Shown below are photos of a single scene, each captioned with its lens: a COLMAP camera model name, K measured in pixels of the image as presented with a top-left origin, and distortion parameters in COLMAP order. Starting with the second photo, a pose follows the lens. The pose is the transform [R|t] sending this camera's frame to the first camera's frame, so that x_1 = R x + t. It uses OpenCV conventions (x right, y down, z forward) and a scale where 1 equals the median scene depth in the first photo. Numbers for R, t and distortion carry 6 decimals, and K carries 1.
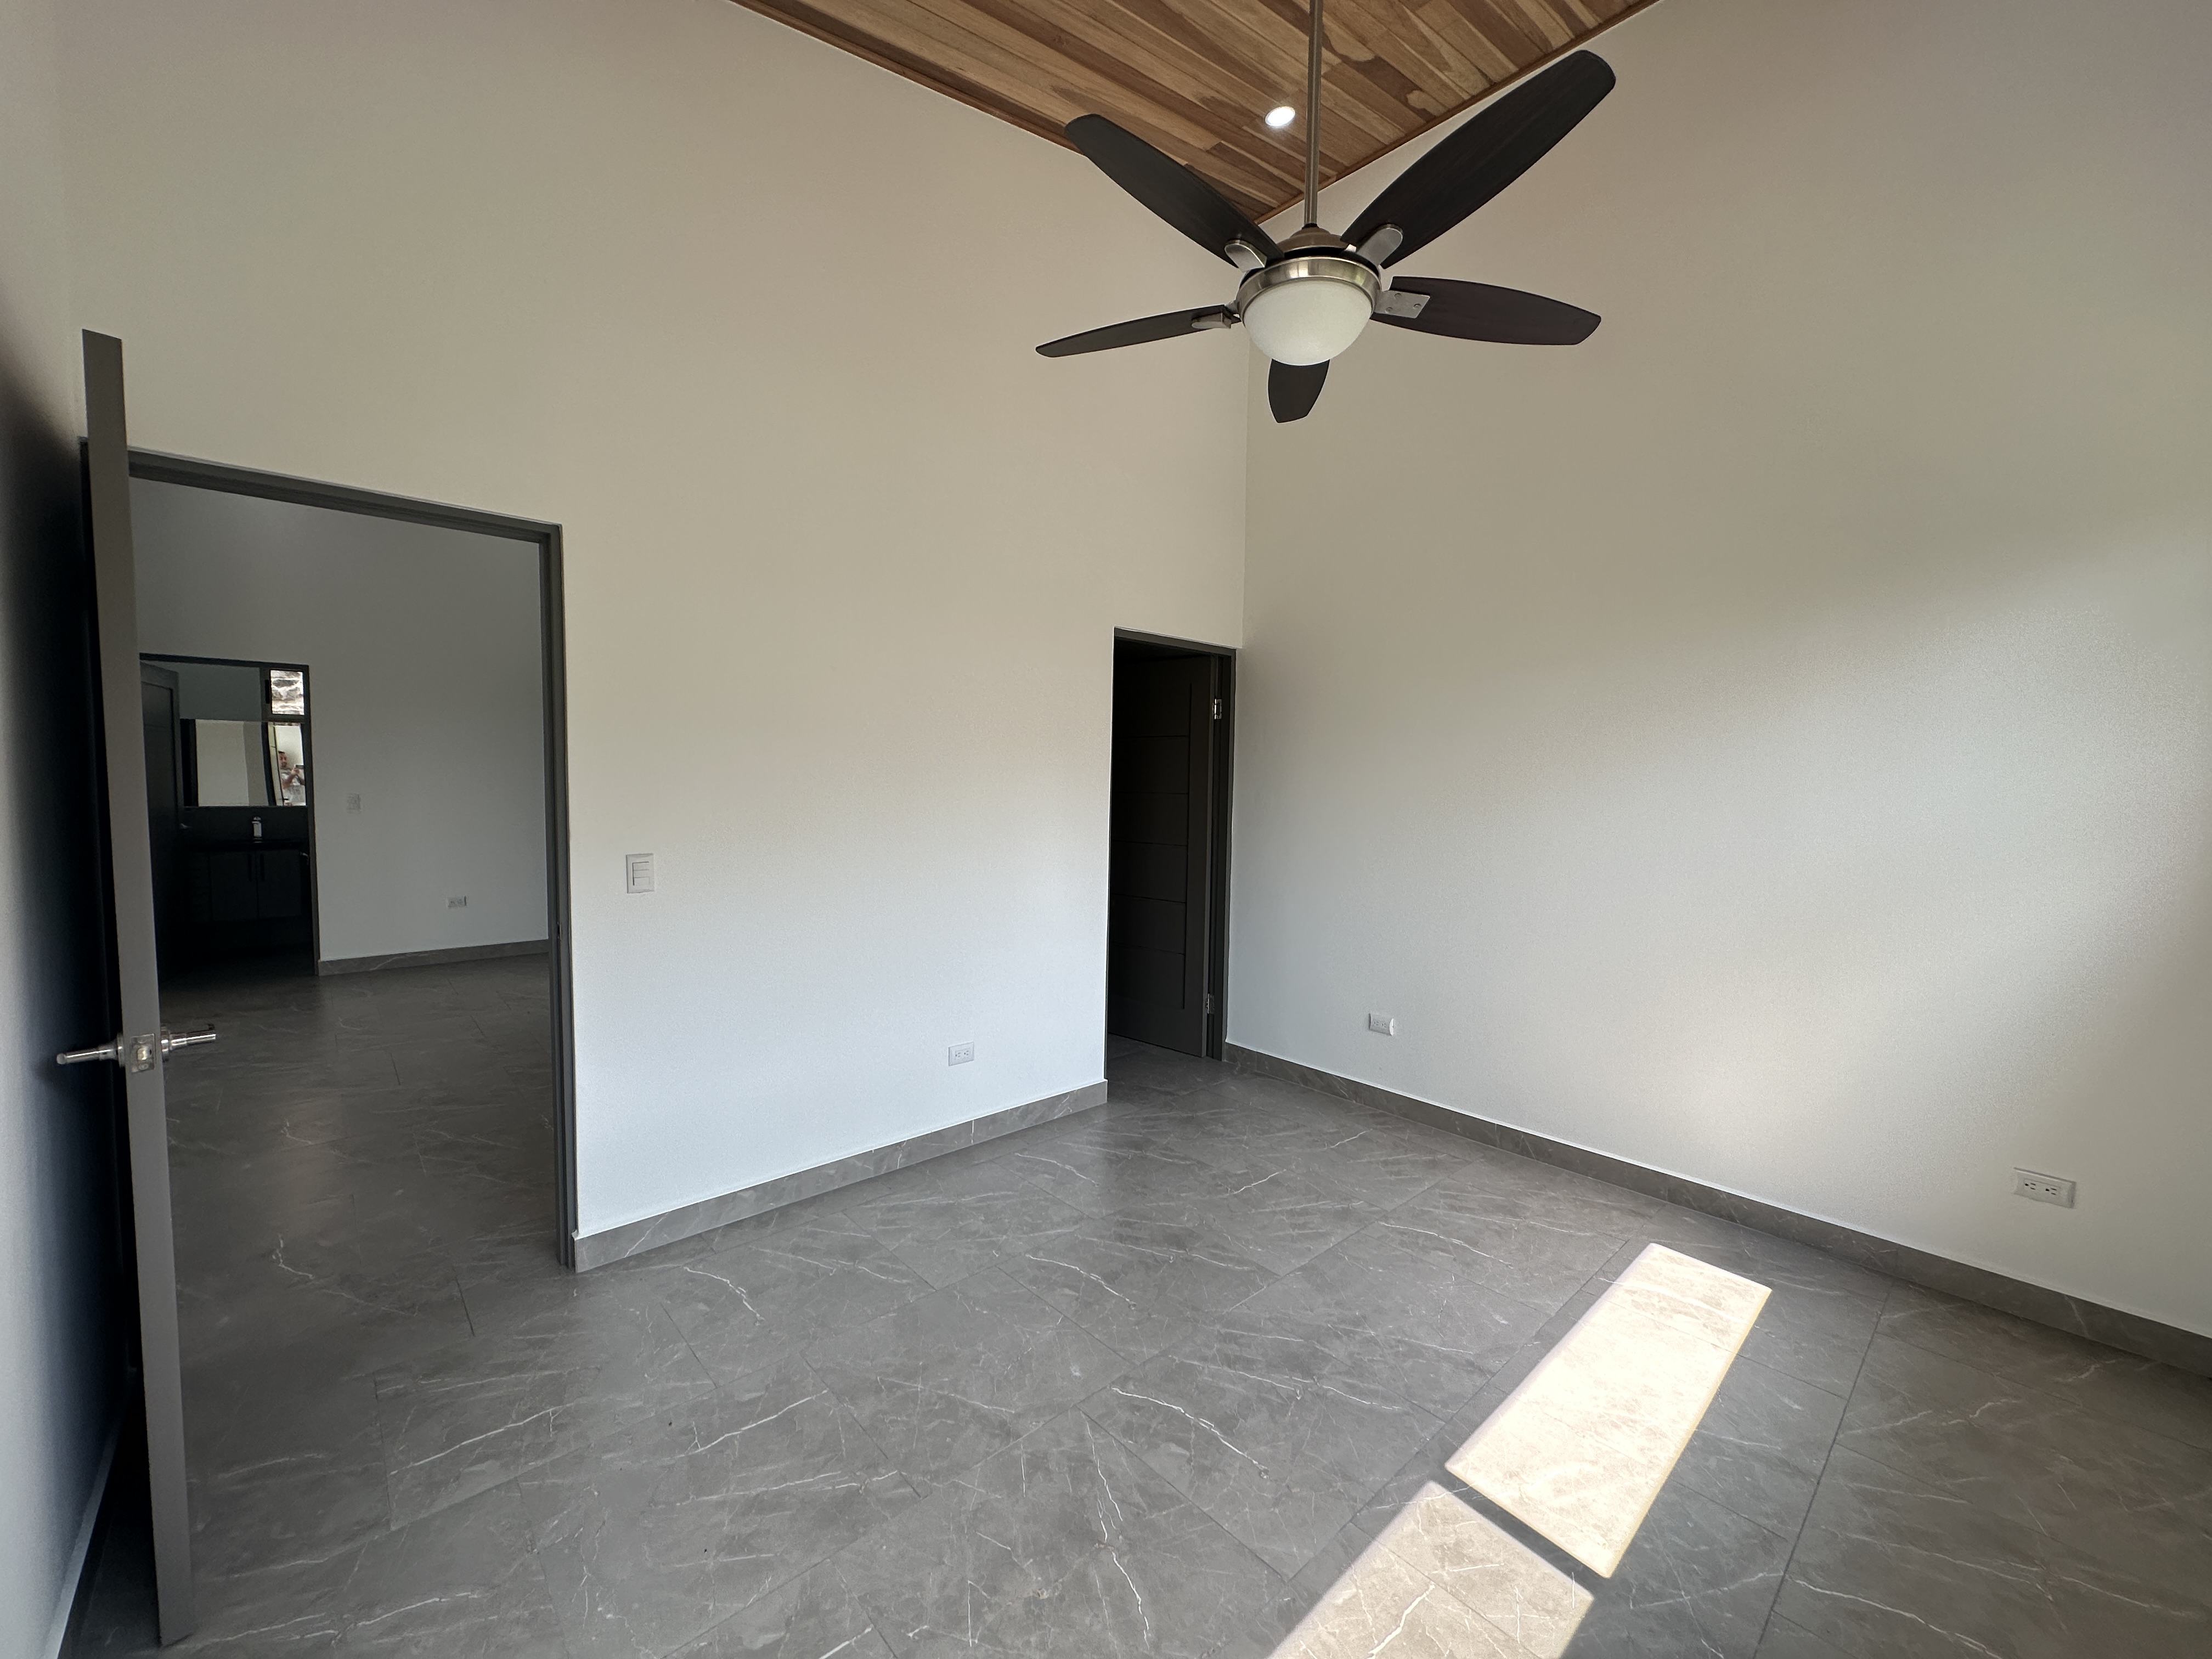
lens RADIAL K [[882.6, 0, 1106.0], [0, 882.6, 832.5], [0, 0, 1]] dist [-0.002179, 0.000282]
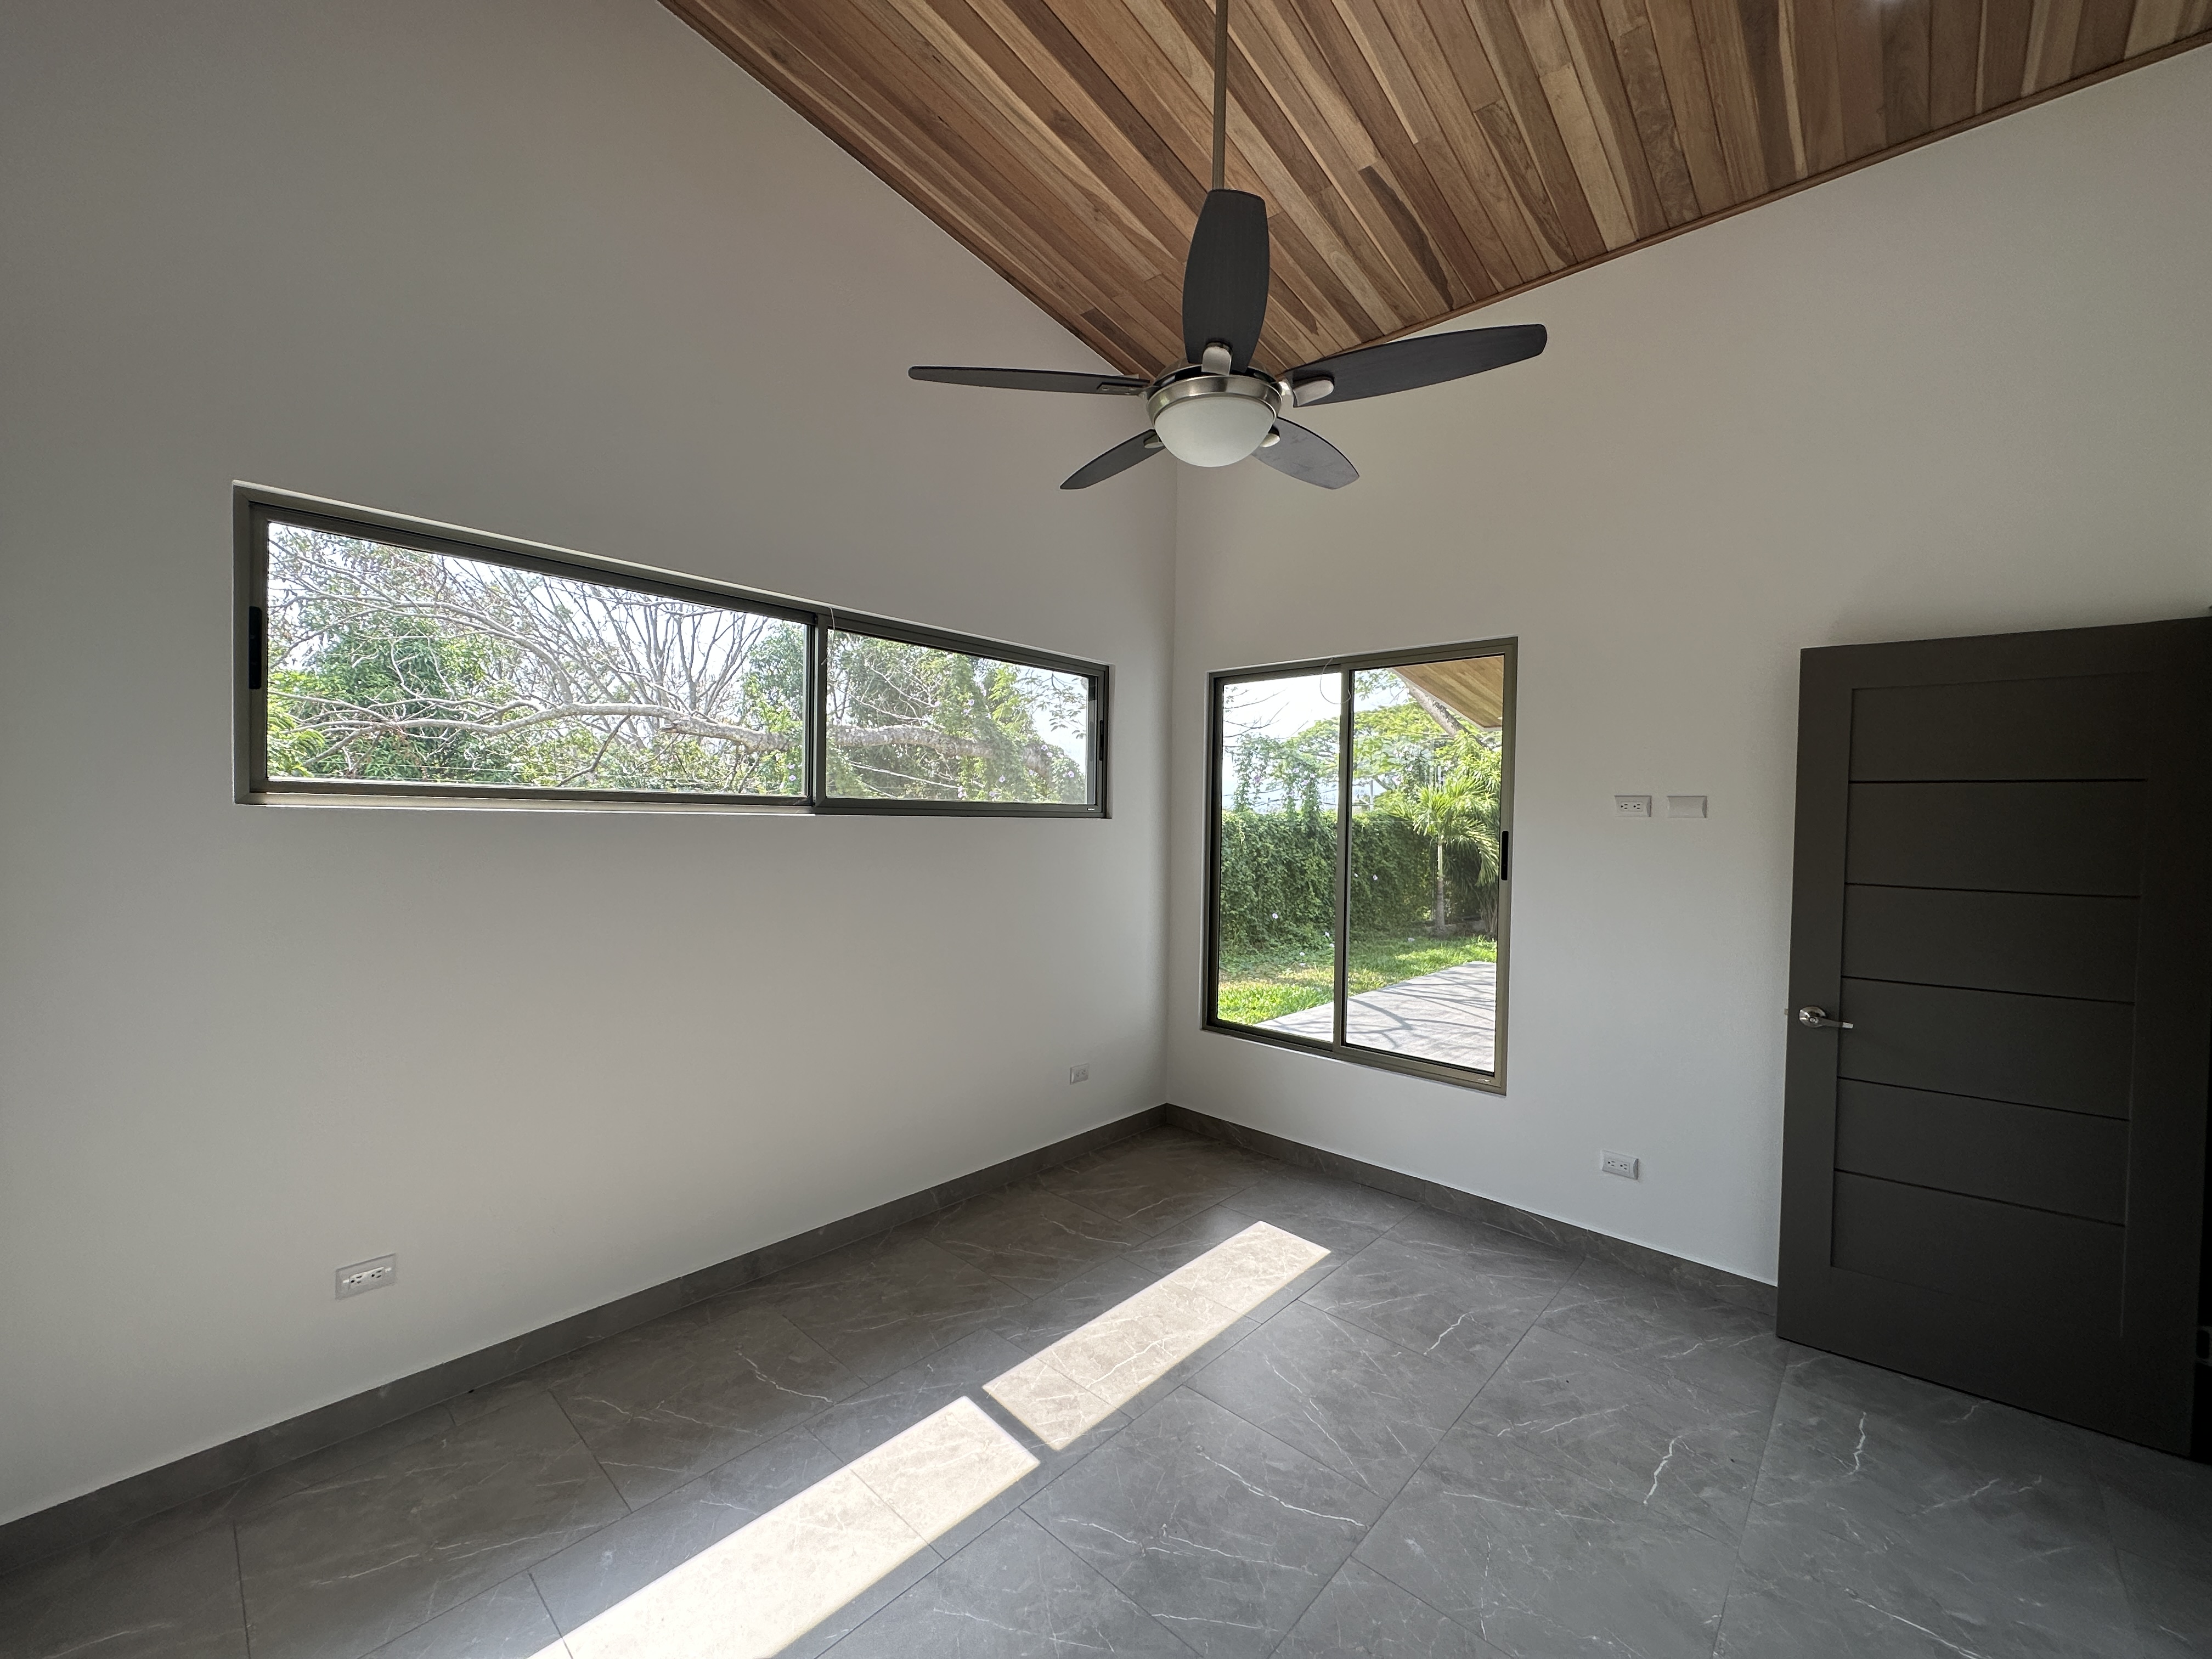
lens RADIAL K [[882.6, 0, 1106.0], [0, 882.6, 832.5], [0, 0, 1]] dist [-0.002179, 0.000282]
pose [[-0.995797, -0.031440, -0.086025, 0.424848], [-0.038649, 0.995760, 0.083471, -0.180782], [0.083036, 0.086445, -0.992790, 2.056338]]
